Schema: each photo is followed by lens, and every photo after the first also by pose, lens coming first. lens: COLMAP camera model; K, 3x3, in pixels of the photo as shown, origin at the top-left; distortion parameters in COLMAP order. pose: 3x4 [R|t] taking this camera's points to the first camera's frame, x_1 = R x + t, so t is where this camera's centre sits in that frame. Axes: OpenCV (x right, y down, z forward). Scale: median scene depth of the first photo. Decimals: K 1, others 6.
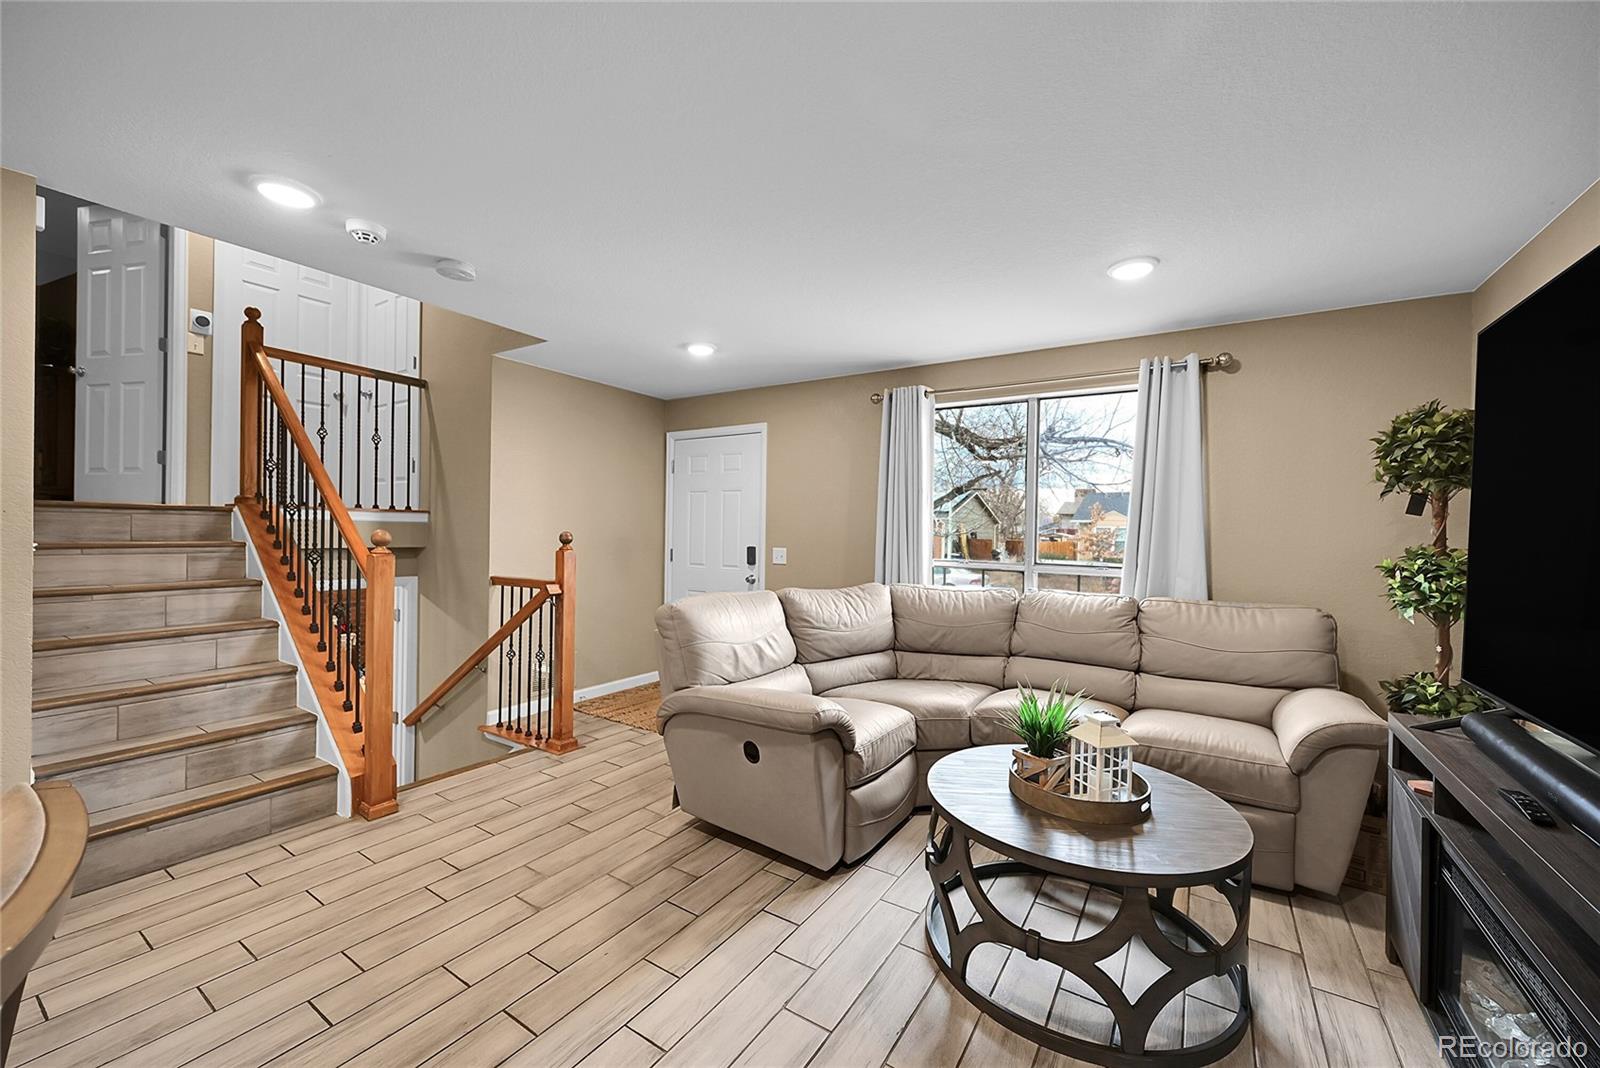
lens RADIAL K [[623.3, 0, 799.0], [0, 623.3, 531.5], [0, 0, 1]] dist [-0.001918, 0.000033]
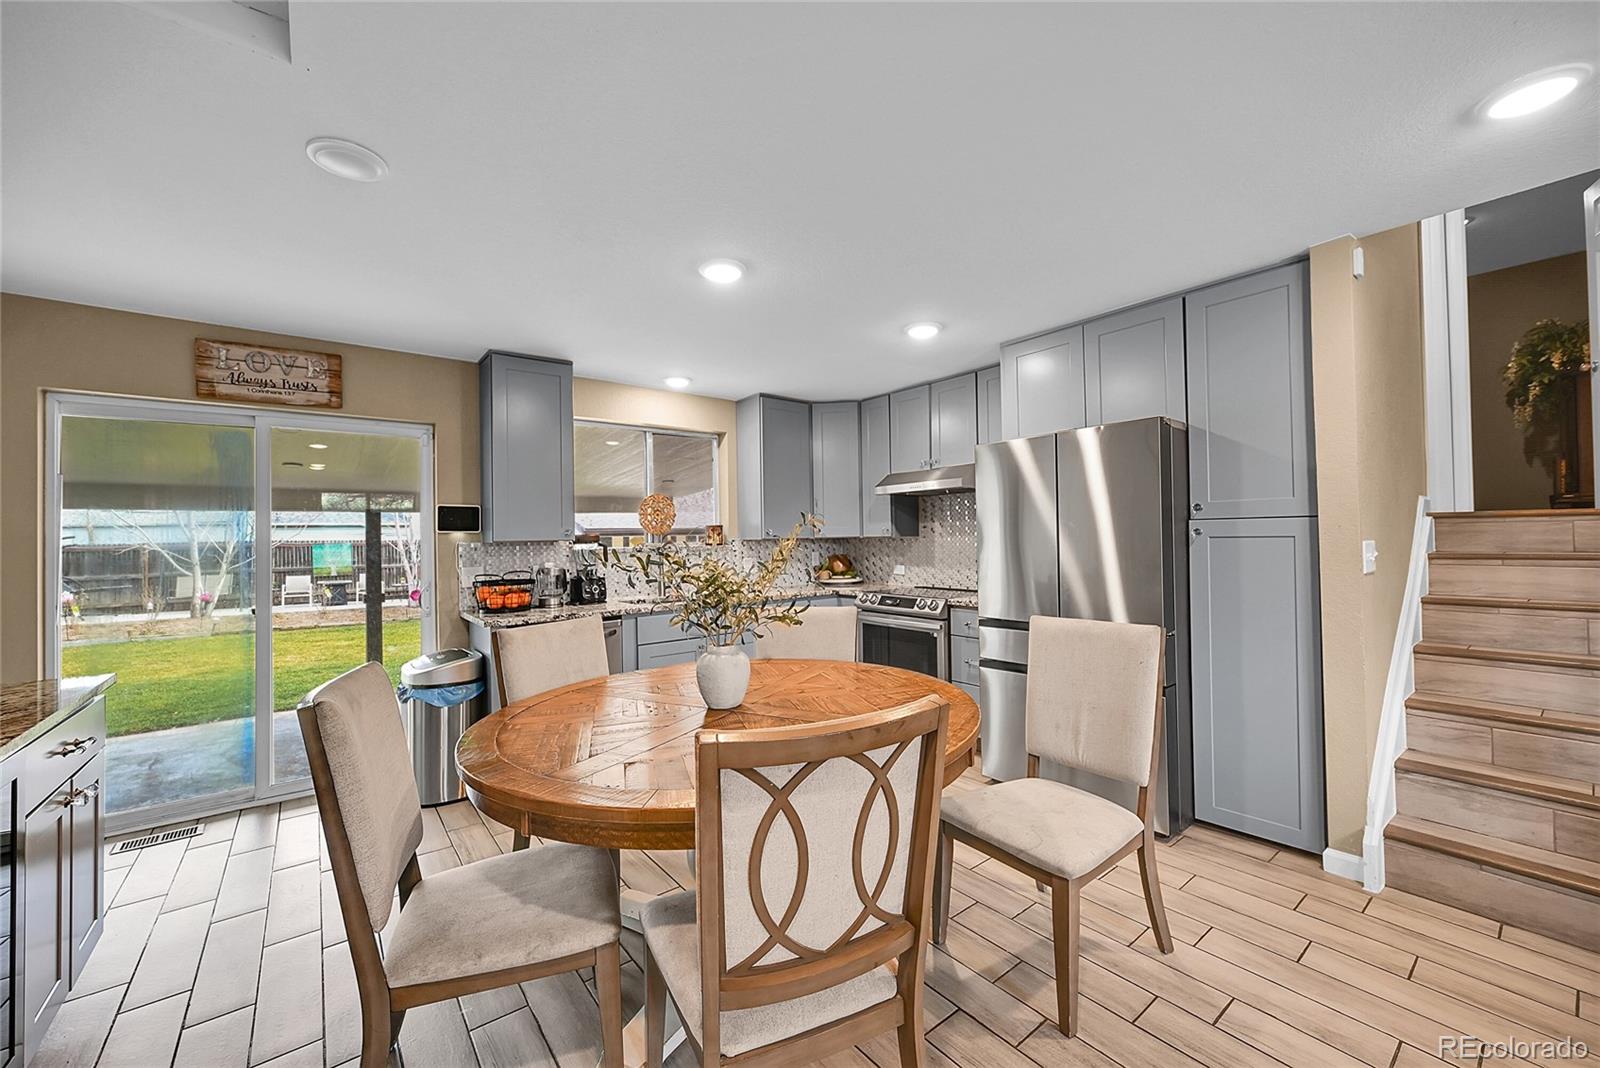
lens RADIAL K [[623.3, 0, 798.7], [0, 623.3, 533.9], [0, 0, 1]] dist [-0.001918, 0.000033]
pose [[-0.320122, -0.018607, -0.947194, 0.126437], [0.004953, 0.999761, -0.021313, 0.003924], [0.947363, -0.011514, -0.319953, 0.307536]]
